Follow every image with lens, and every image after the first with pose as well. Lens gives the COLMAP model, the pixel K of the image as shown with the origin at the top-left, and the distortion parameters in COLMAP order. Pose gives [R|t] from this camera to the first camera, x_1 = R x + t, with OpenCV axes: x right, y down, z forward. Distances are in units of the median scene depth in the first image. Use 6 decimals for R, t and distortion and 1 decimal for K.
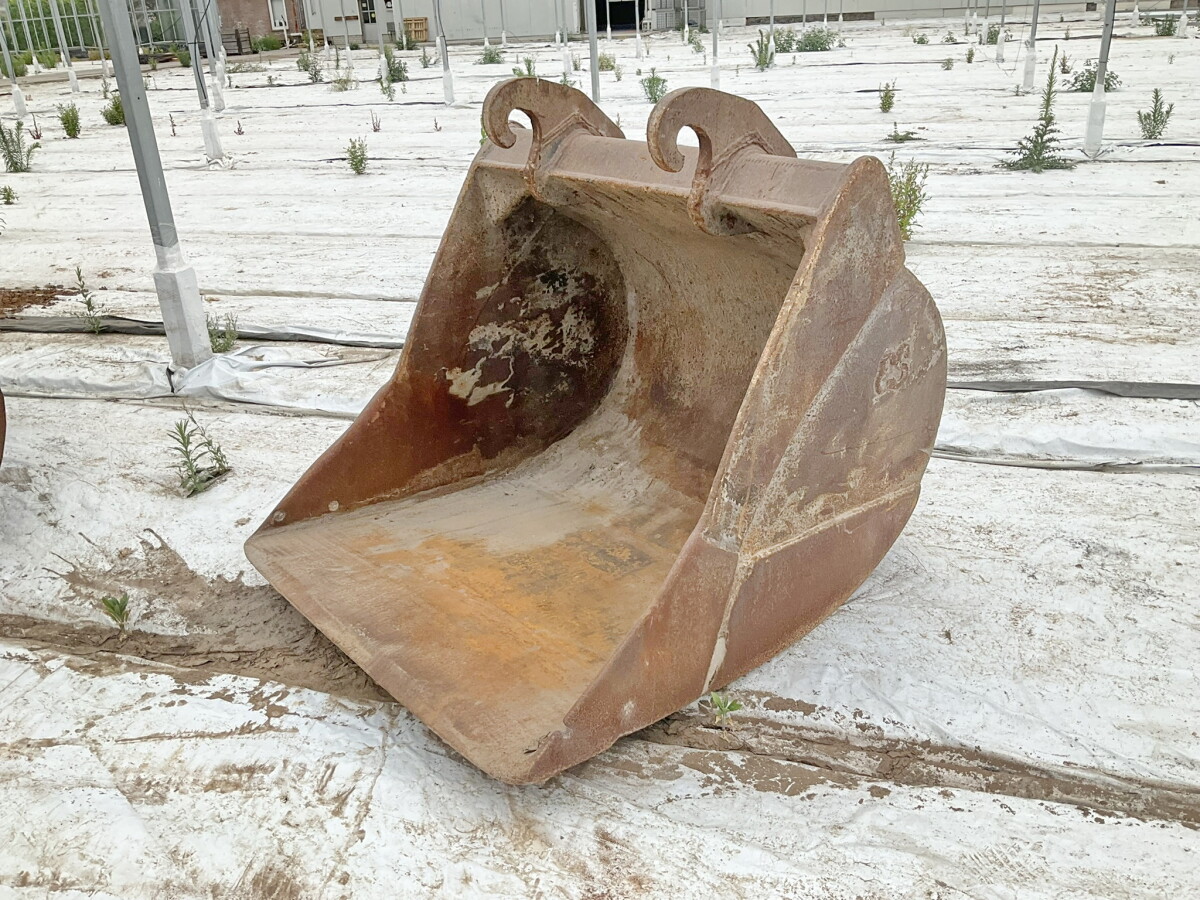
lens RADIAL K [[1009.5, 0, 593.6], [0, 1009.5, 445.2], [0, 0, 1]] dist [0.024818, -0.055989]
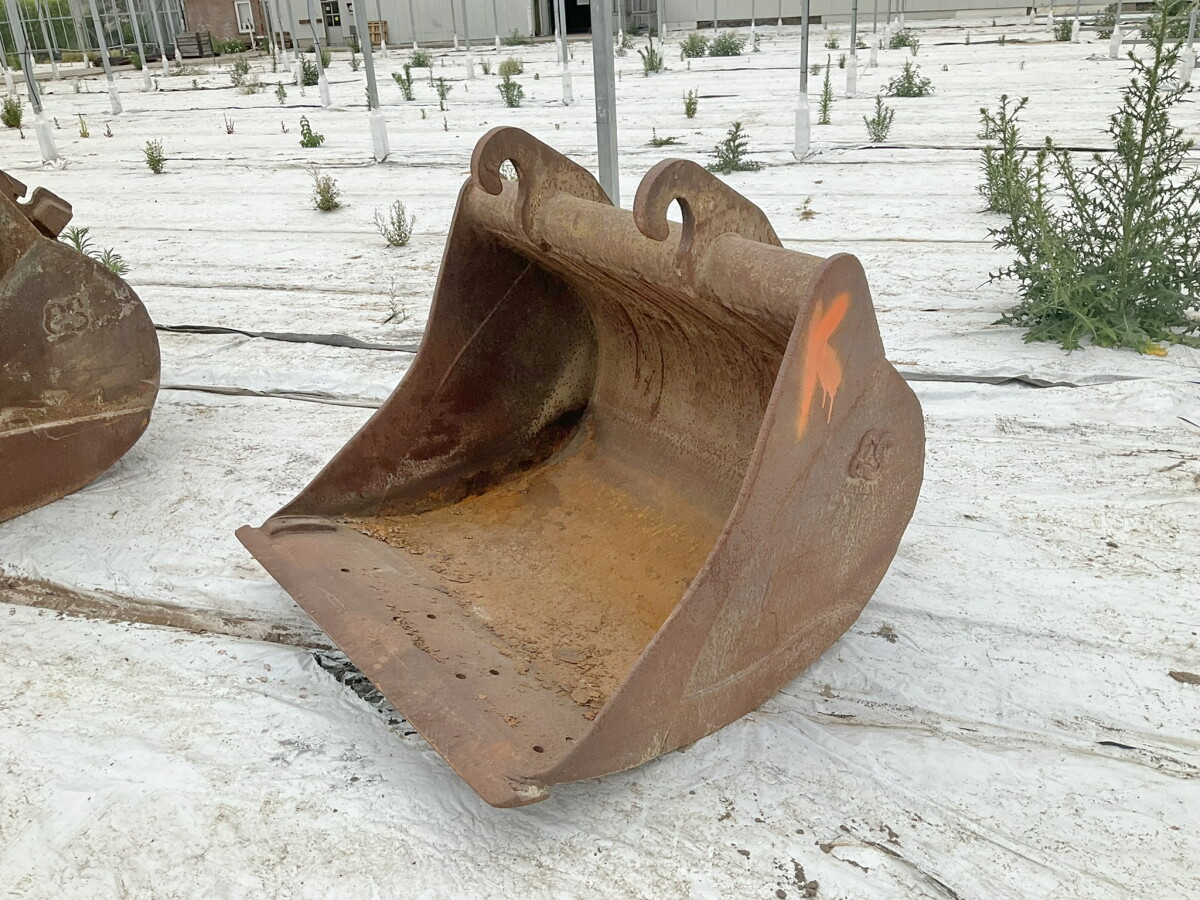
lens RADIAL K [[1009.5, 0, 606.9], [0, 1009.5, 457.7], [0, 0, 1]] dist [0.024818, -0.055989]
pose [[0.999953, 0.004690, -0.008490, 0.114306], [-0.004602, 0.999936, 0.010297, 0.010795], [0.008537, -0.010257, 0.999911, -0.039146]]
